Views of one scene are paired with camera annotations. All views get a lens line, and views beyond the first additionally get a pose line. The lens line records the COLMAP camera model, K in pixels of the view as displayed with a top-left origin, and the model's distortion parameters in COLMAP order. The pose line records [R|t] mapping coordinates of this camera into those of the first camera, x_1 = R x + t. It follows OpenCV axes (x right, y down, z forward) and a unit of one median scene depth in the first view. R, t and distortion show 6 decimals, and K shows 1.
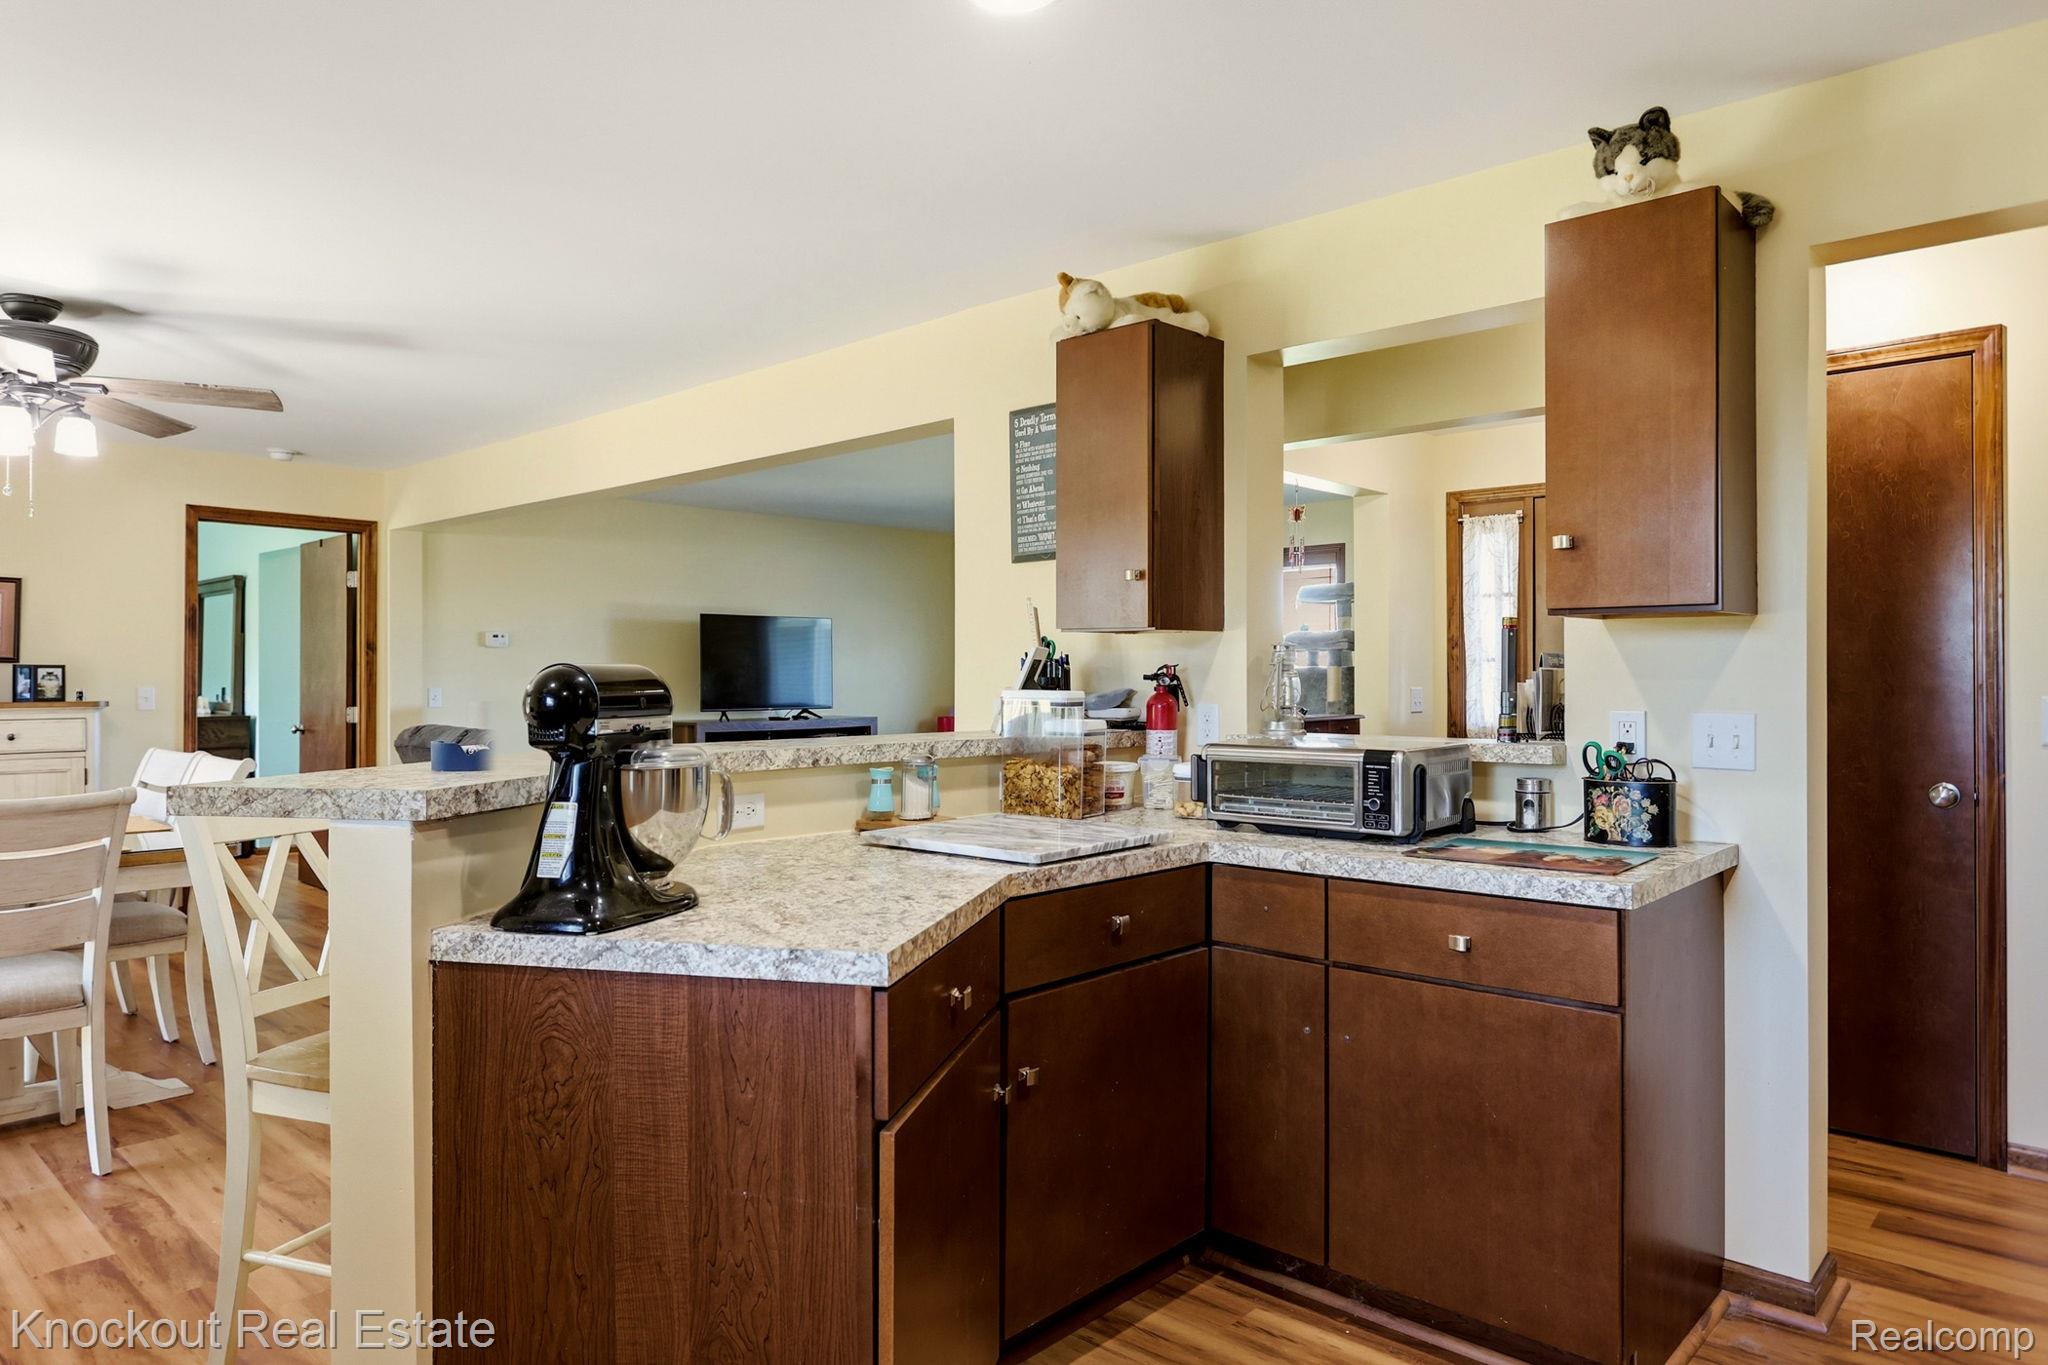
lens RADIAL K [[1271.4, 0, 1009.3], [0, 1271.4, 675.0], [0, 0, 1]] dist [-0.006738, -0.001077]
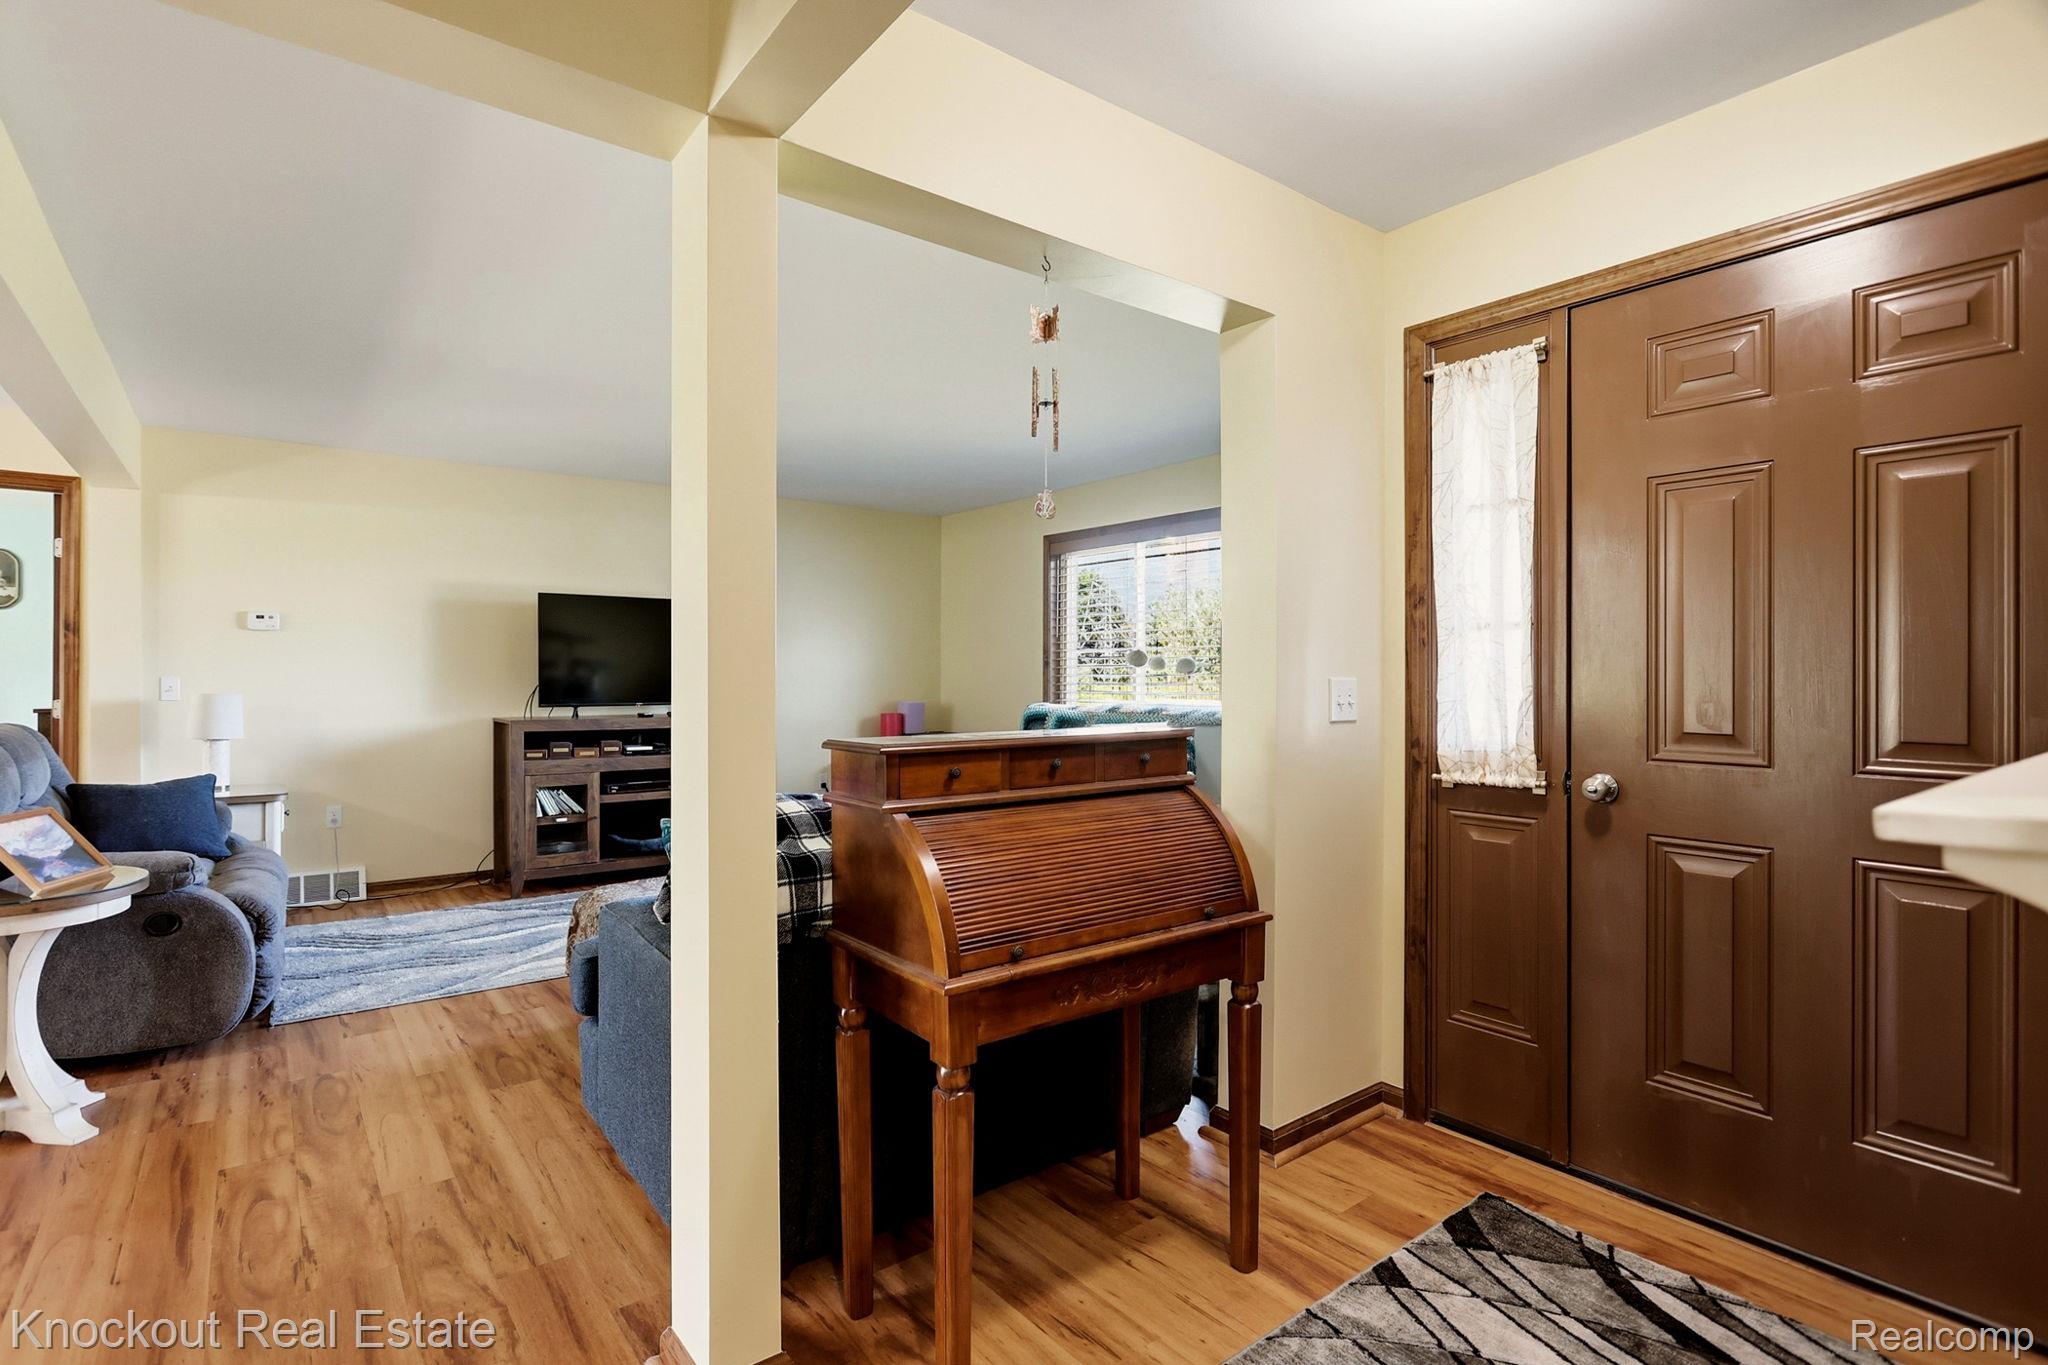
lens RADIAL K [[987.3, 0, 1005.9], [0, 987.3, 676.2], [0, 0, 1]] dist [-0.017790, 0.010939]
pose [[0.986401, 0.002414, -0.164338, 0.243147], [-0.002367, 0.999997, 0.000484, 0.009372], [0.164339, -0.000089, 0.986404, 0.545662]]
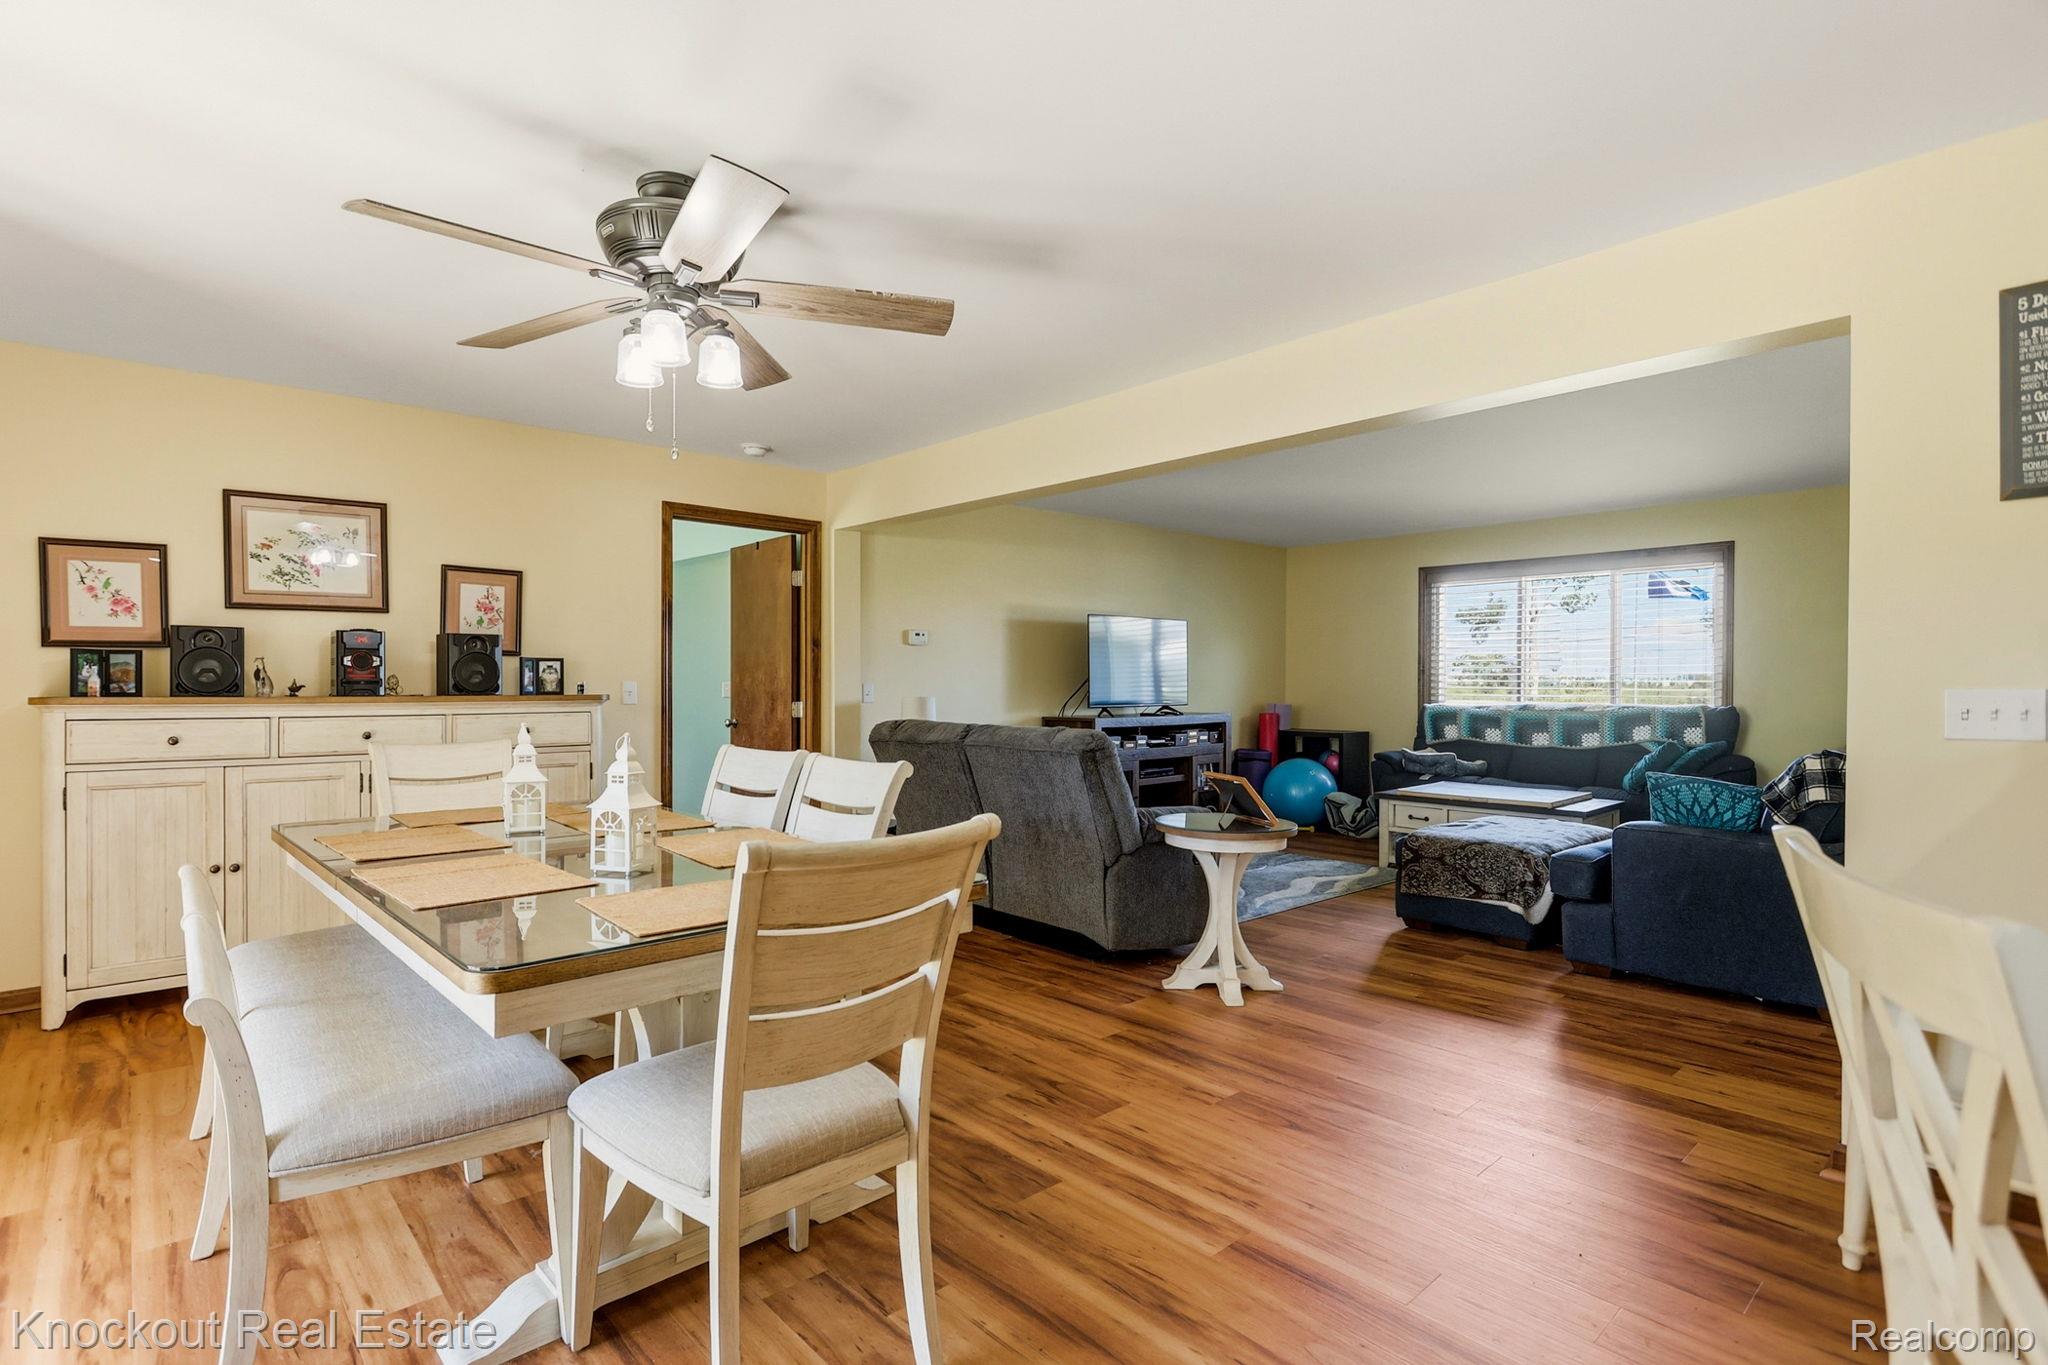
lens RADIAL K [[990.0, 0, 1015.1], [0, 990.0, 693.4], [0, 0, 1]] dist [-0.010194, -0.000741]
pose [[0.996776, 0.001290, -0.080221, -0.325291], [-0.000403, 0.999939, 0.011069, 0.010897], [0.080231, -0.011001, 0.996716, 0.249412]]
